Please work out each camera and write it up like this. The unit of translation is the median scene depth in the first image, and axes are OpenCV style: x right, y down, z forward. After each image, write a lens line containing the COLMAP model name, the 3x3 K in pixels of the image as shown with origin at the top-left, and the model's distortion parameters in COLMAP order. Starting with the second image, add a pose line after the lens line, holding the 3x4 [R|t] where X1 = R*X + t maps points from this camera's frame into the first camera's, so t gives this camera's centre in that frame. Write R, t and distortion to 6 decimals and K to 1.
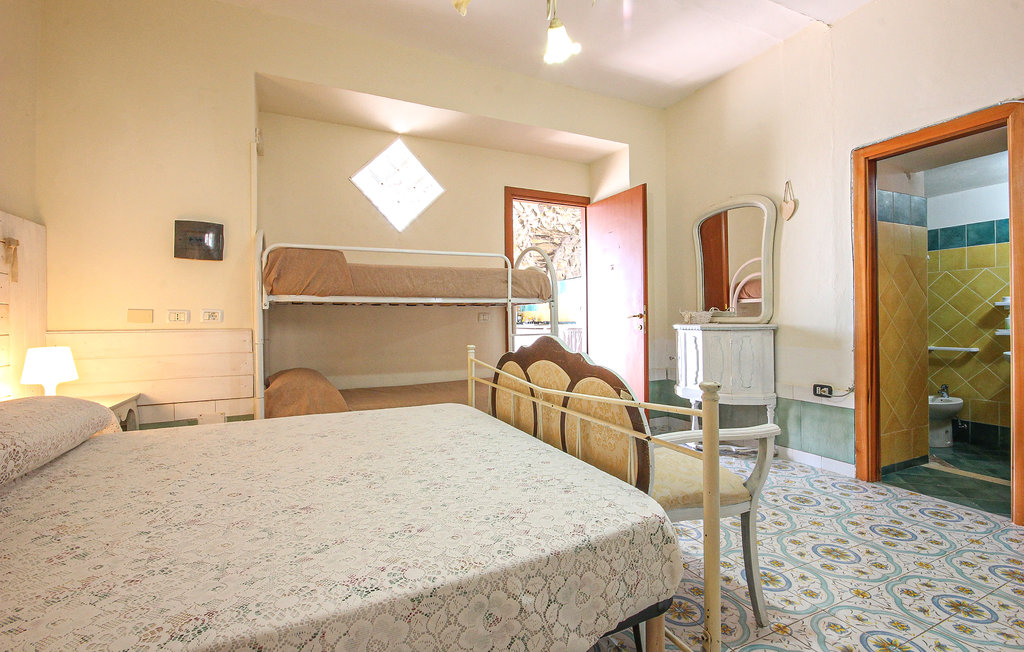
lens RADIAL K [[462.3, 0, 510.4], [0, 462.3, 314.6], [0, 0, 1]] dist [-0.002076, -0.000576]
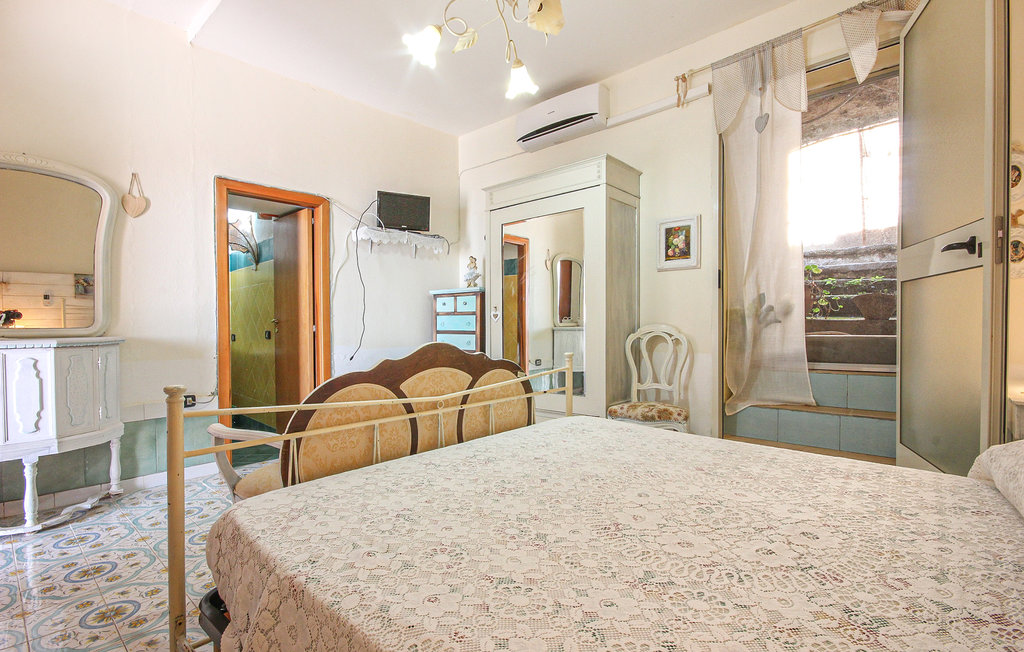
lens RADIAL K [[473.6, 0, 513.3], [0, 473.6, 340.1], [0, 0, 1]] dist [-0.002245, -0.000721]
pose [[-0.395113, -0.018717, 0.918442, -0.917083], [0.003416, 0.999756, 0.021844, 0.020537], [-0.918626, 0.011768, -0.394952, 1.272719]]
